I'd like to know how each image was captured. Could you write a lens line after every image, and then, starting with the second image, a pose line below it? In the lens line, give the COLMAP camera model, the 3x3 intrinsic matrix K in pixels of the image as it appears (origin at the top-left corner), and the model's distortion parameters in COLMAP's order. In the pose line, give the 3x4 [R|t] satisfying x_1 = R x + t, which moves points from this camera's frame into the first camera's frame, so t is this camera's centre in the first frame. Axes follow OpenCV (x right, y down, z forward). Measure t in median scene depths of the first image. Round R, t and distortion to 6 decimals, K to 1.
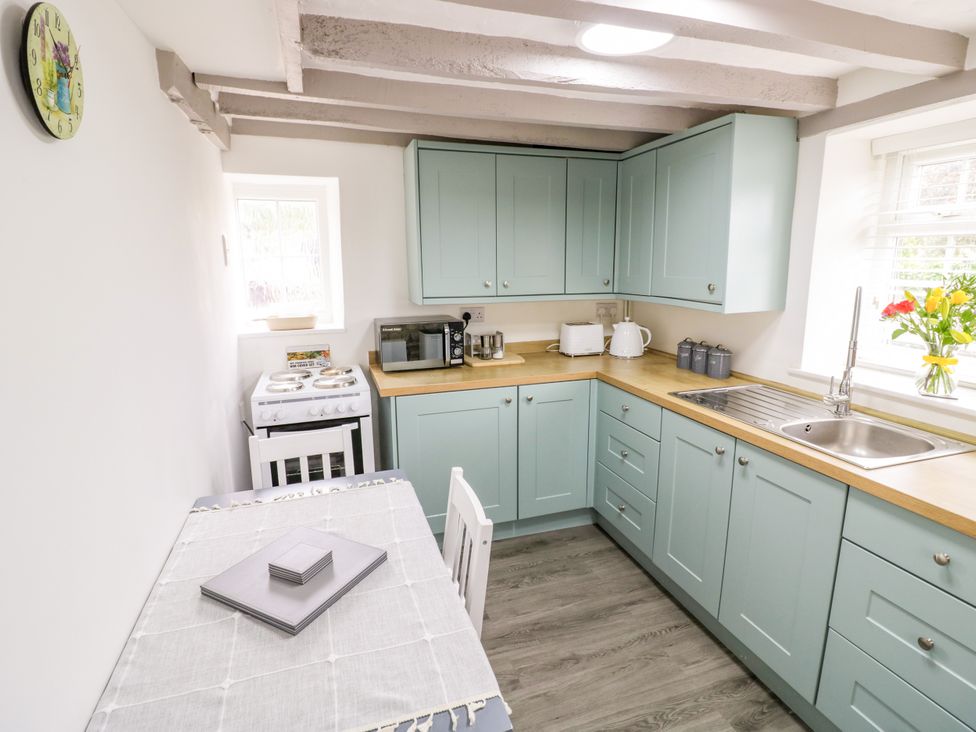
lens RADIAL K [[507.7, 0, 488.9], [0, 507.7, 355.7], [0, 0, 1]] dist [-0.001063, -0.012311]
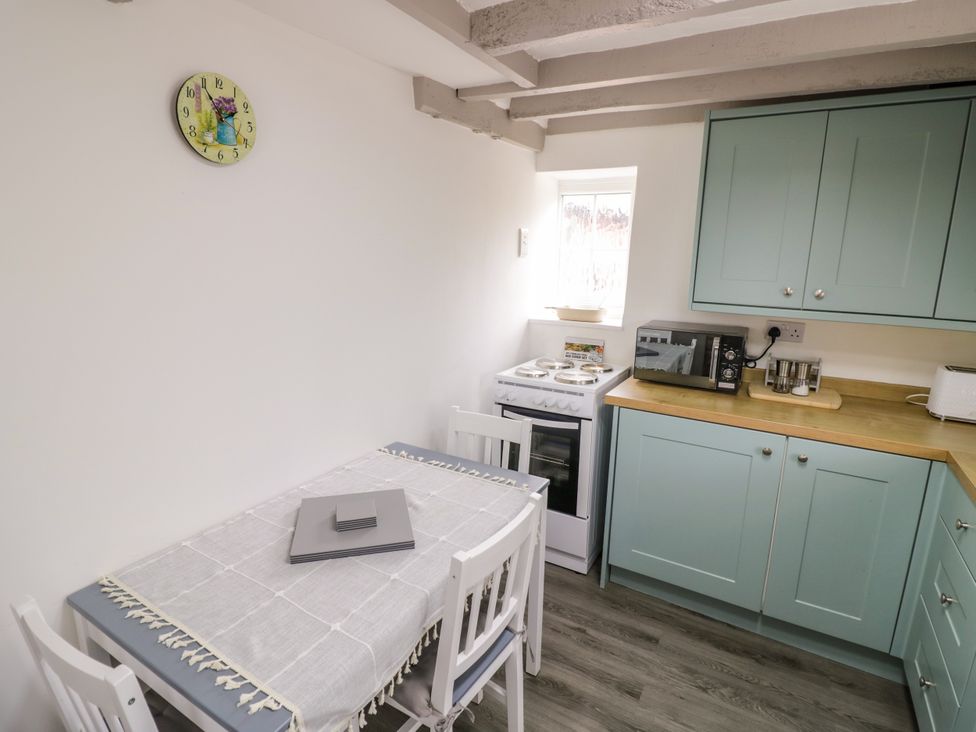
lens RADIAL K [[507.7, 0, 488.9], [0, 507.7, 355.7], [0, 0, 1]] dist [-0.001063, -0.012311]
pose [[0.656448, 0.171560, -0.734604, 0.279584], [-0.164156, 0.982948, 0.082866, -0.040992], [0.736294, 0.066192, 0.673417, 0.197122]]
